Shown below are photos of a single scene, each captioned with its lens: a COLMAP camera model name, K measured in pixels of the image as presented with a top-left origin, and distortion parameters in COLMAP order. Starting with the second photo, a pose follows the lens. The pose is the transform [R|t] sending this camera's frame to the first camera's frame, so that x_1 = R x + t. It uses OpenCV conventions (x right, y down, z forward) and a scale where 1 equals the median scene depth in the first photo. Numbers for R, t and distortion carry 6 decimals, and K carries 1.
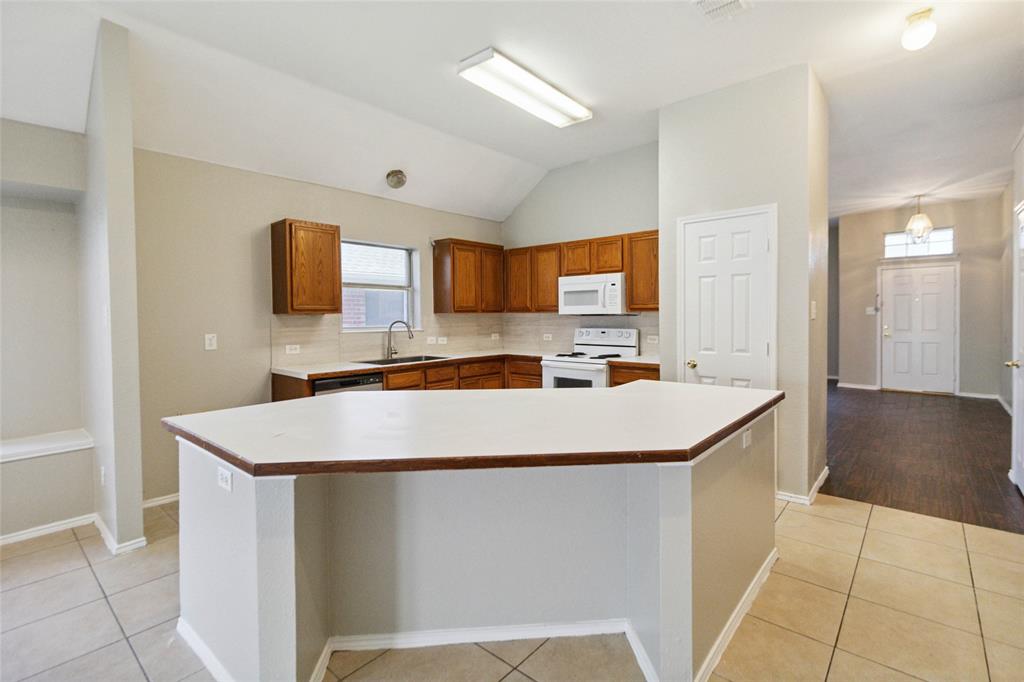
lens RADIAL K [[478.9, 0, 528.3], [0, 478.9, 325.1], [0, 0, 1]] dist [-0.001932, 0.001560]
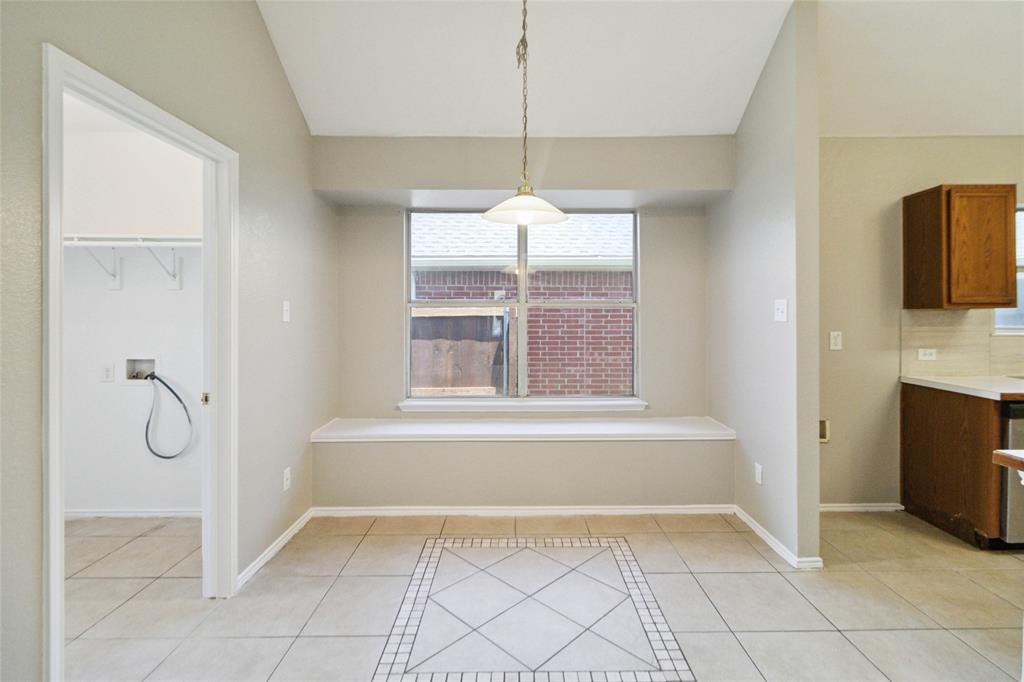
lens RADIAL K [[478.9, 0, 514.5], [0, 478.9, 317.2], [0, 0, 1]] dist [-0.001932, 0.001560]
pose [[0.650609, 0.011802, -0.759321, -0.301597], [-0.019146, 0.999816, -0.000865, 0.003052], [0.759171, 0.015101, 0.650716, -0.014632]]
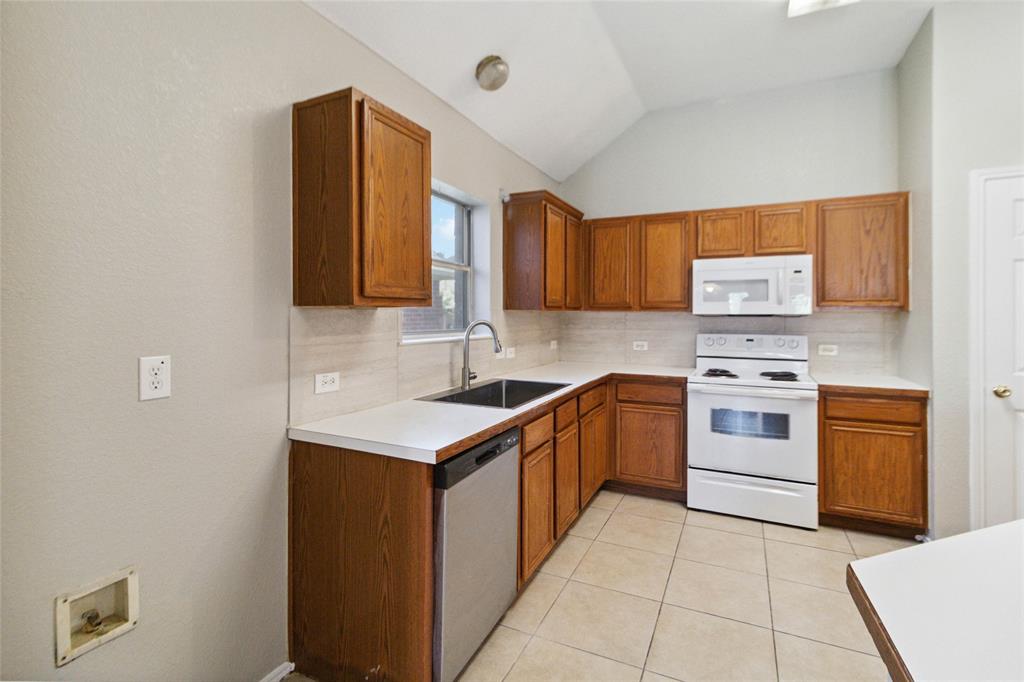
lens RADIAL K [[478.9, 0, 525.6], [0, 478.9, 312.9], [0, 0, 1]] dist [-0.001932, 0.001560]
pose [[0.964305, 0.011681, 0.264535, -0.383569], [-0.004950, 0.999647, -0.026094, -0.005280], [-0.264746, 0.023853, 0.964023, 0.444641]]
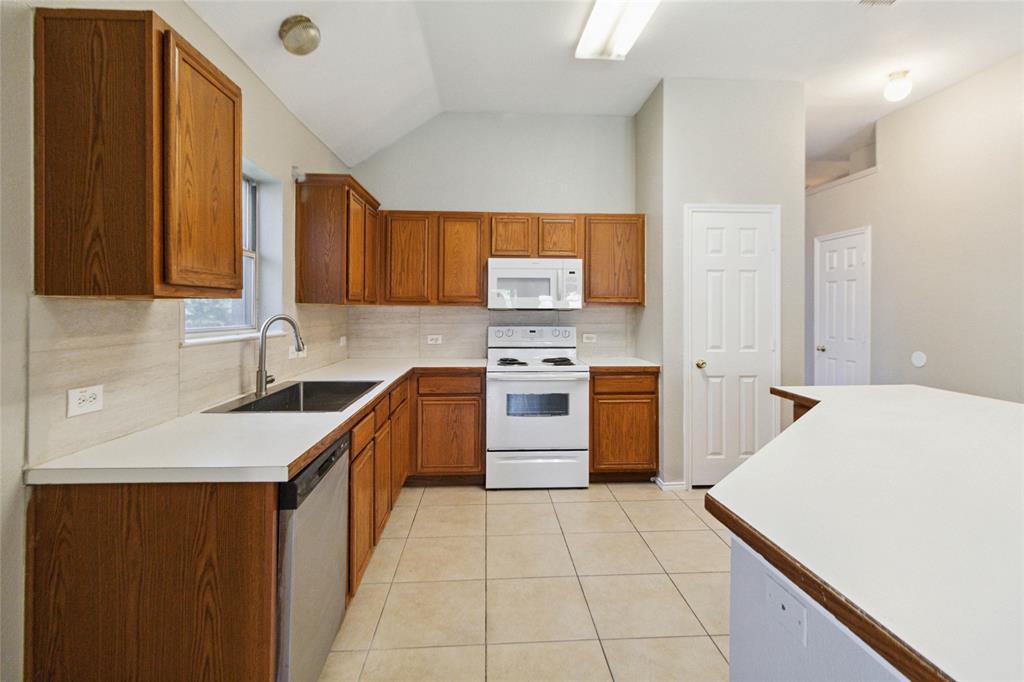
lens RADIAL K [[478.9, 0, 524.5], [0, 478.9, 307.1], [0, 0, 1]] dist [-0.001932, 0.001560]
pose [[0.715827, 0.015102, 0.698114, -0.452393], [0.005219, 0.999622, -0.026976, -0.004314], [-0.698258, 0.022953, 0.715478, 0.477675]]
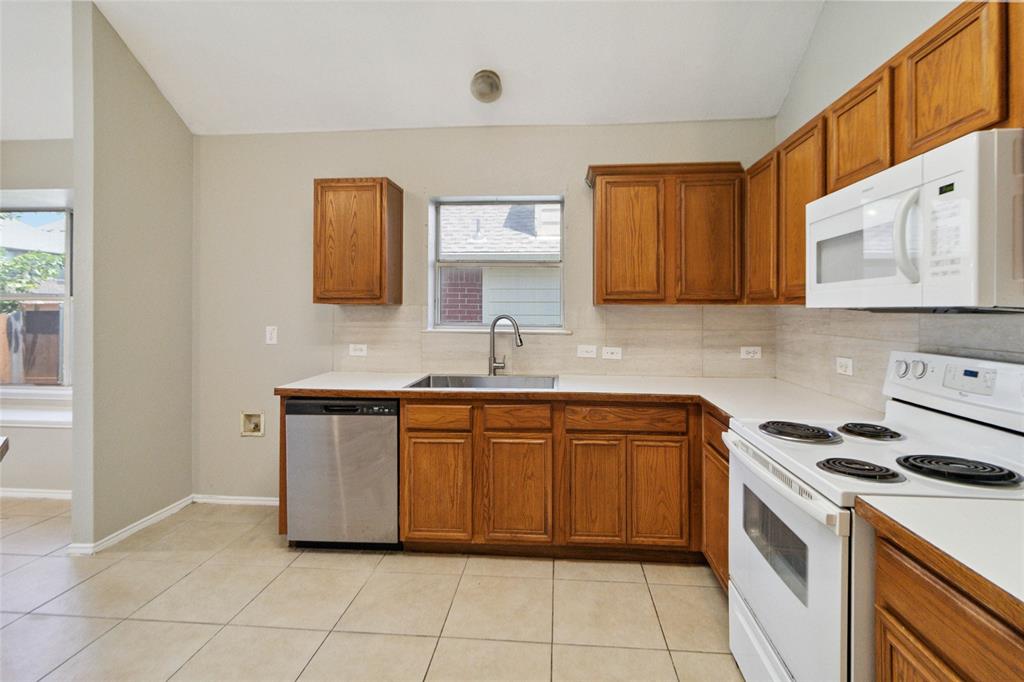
lens RADIAL K [[478.9, 0, 519.1], [0, 478.9, 309.9], [0, 0, 1]] dist [-0.001932, 0.001560]
pose [[0.576445, 0.010795, -0.817065, 0.254880], [-0.025879, 0.999652, -0.005051, -0.015031], [0.816726, 0.024056, 0.576524, 0.682676]]
